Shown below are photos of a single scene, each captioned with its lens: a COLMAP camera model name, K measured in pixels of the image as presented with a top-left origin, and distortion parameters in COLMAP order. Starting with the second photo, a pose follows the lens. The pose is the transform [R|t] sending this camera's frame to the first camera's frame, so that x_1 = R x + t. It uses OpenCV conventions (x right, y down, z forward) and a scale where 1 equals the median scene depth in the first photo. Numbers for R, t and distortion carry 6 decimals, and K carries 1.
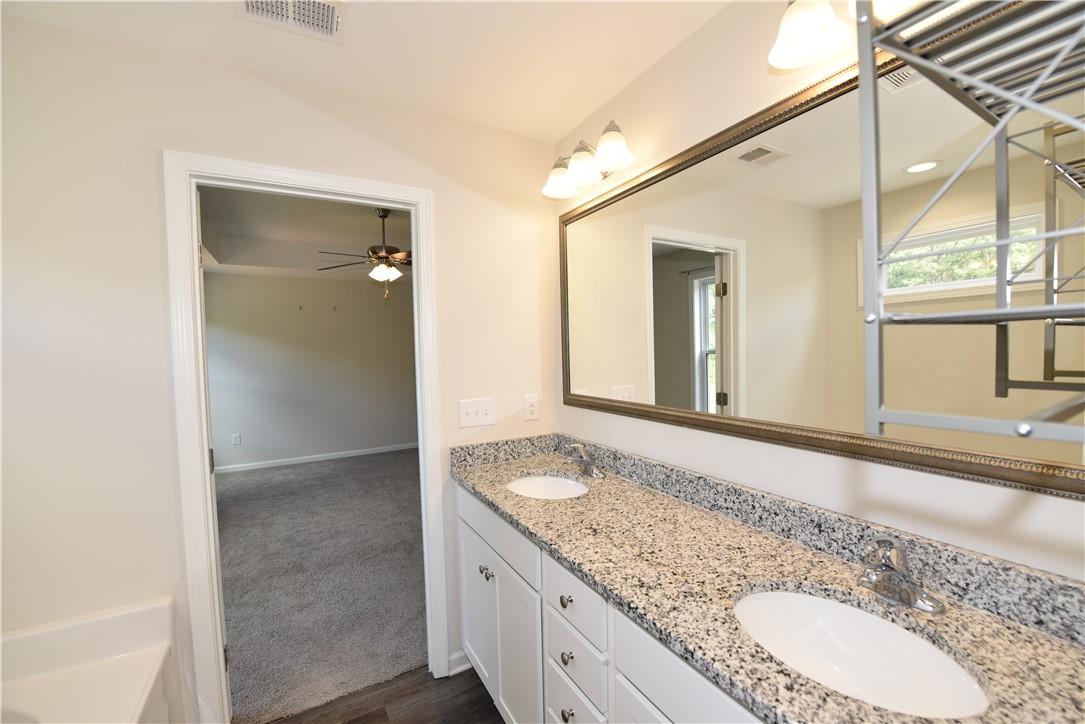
lens RADIAL K [[430.9, 0, 544.1], [0, 430.9, 363.4], [0, 0, 1]] dist [-0.017691, -0.001438]
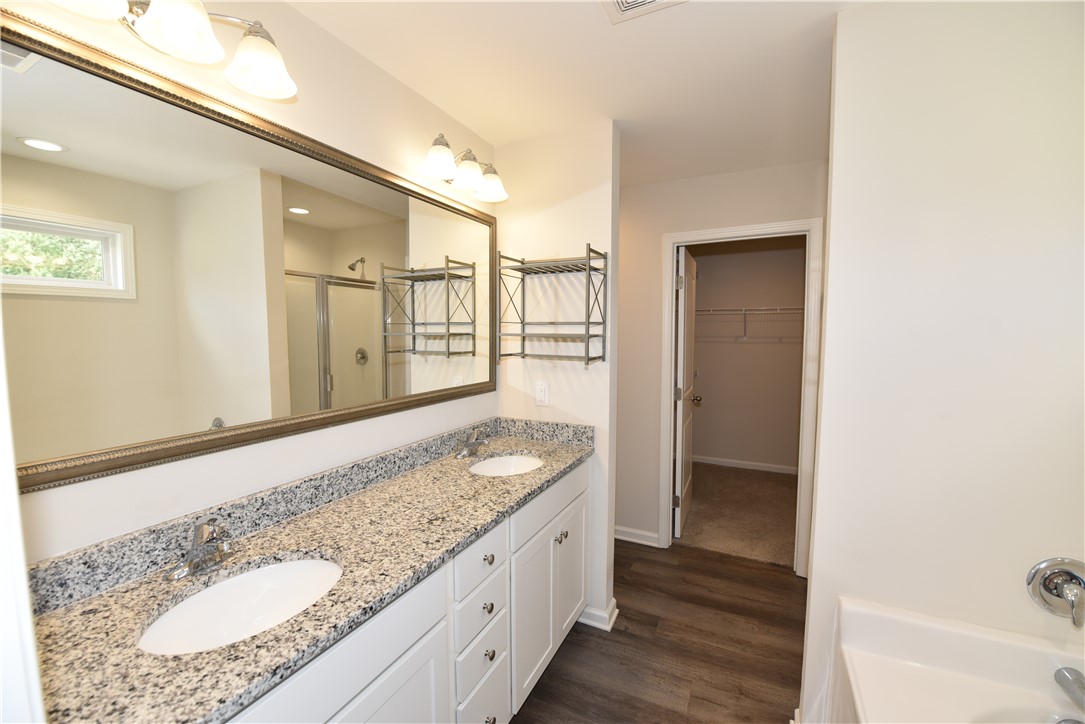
lens RADIAL K [[430.9, 0, 544.1], [0, 430.9, 363.4], [0, 0, 1]] dist [-0.017691, -0.001438]
pose [[-0.556450, -0.032060, 0.830263, -0.880645], [0.044977, 0.996628, 0.068628, -0.047339], [-0.829663, 0.075530, -0.553131, 1.323041]]
